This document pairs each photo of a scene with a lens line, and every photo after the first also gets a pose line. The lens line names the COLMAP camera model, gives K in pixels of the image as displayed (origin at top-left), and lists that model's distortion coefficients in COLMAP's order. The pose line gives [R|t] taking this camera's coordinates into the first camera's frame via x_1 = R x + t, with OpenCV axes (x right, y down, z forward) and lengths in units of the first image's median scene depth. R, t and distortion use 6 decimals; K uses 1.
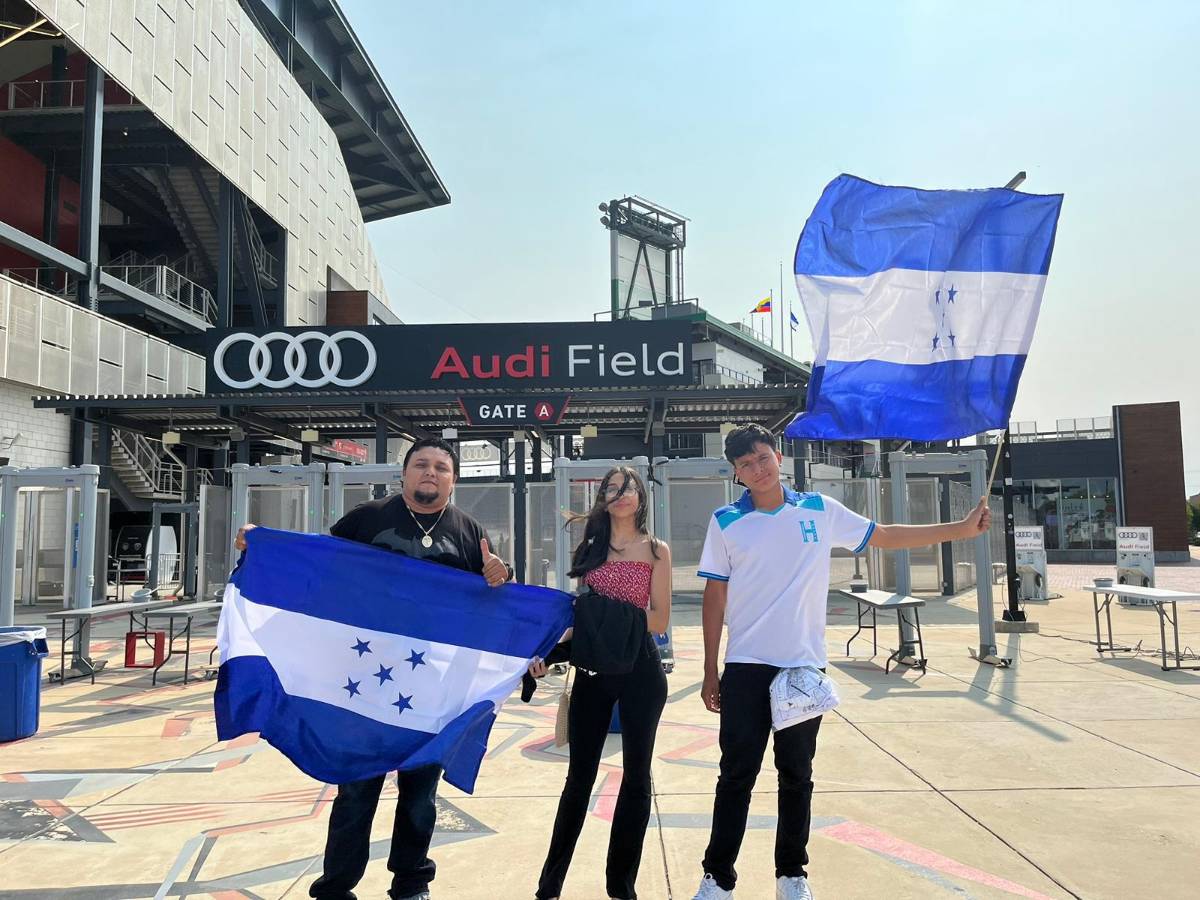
lens RADIAL K [[941.2, 0, 598.2], [0, 941.2, 459.1], [0, 0, 1]] dist [0.044906, -0.030191]
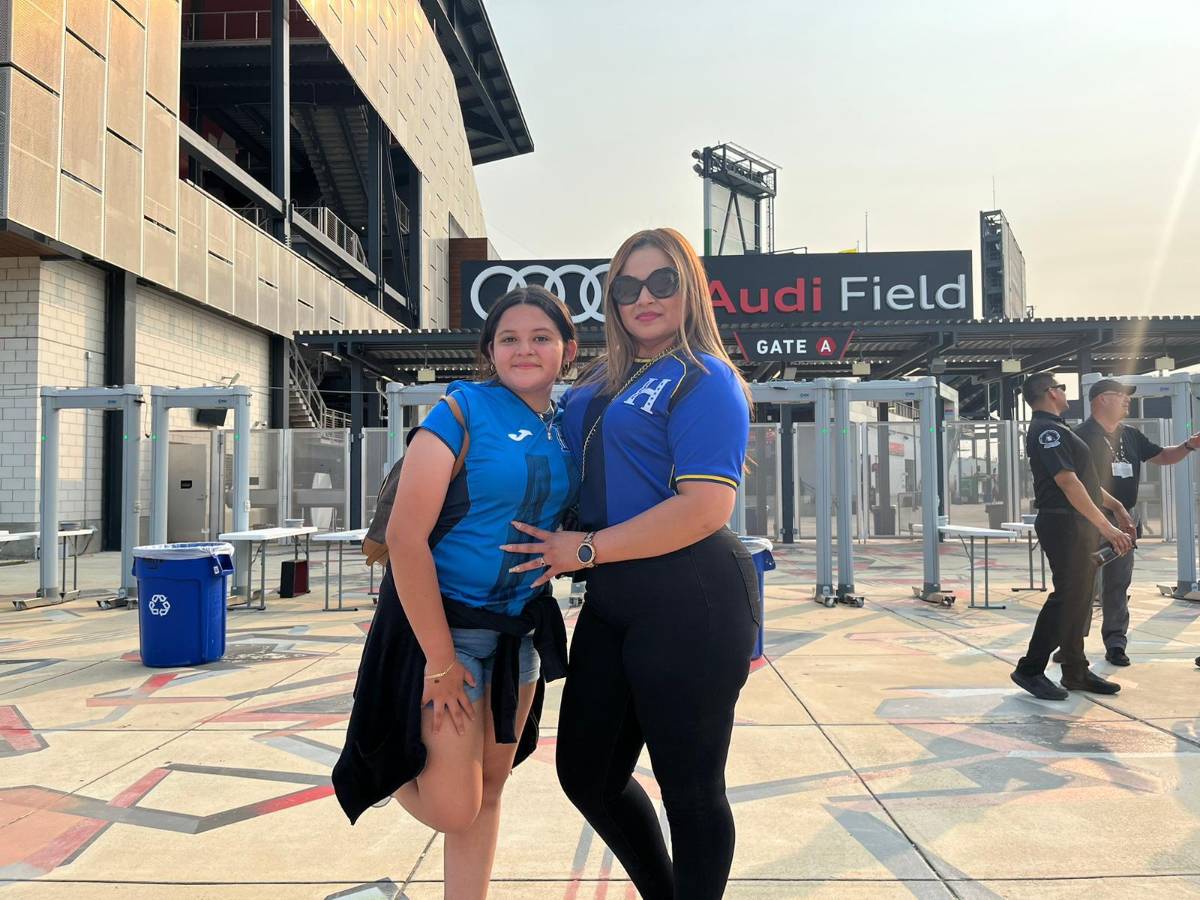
lens RADIAL K [[941.2, 0, 599.3], [0, 941.2, 453.4], [0, 0, 1]] dist [0.044906, -0.030191]
pose [[0.999770, 0.003690, -0.021148, -0.140859], [-0.002914, 0.999325, 0.036614, 0.012224], [0.021269, -0.036544, 0.999106, 0.019790]]
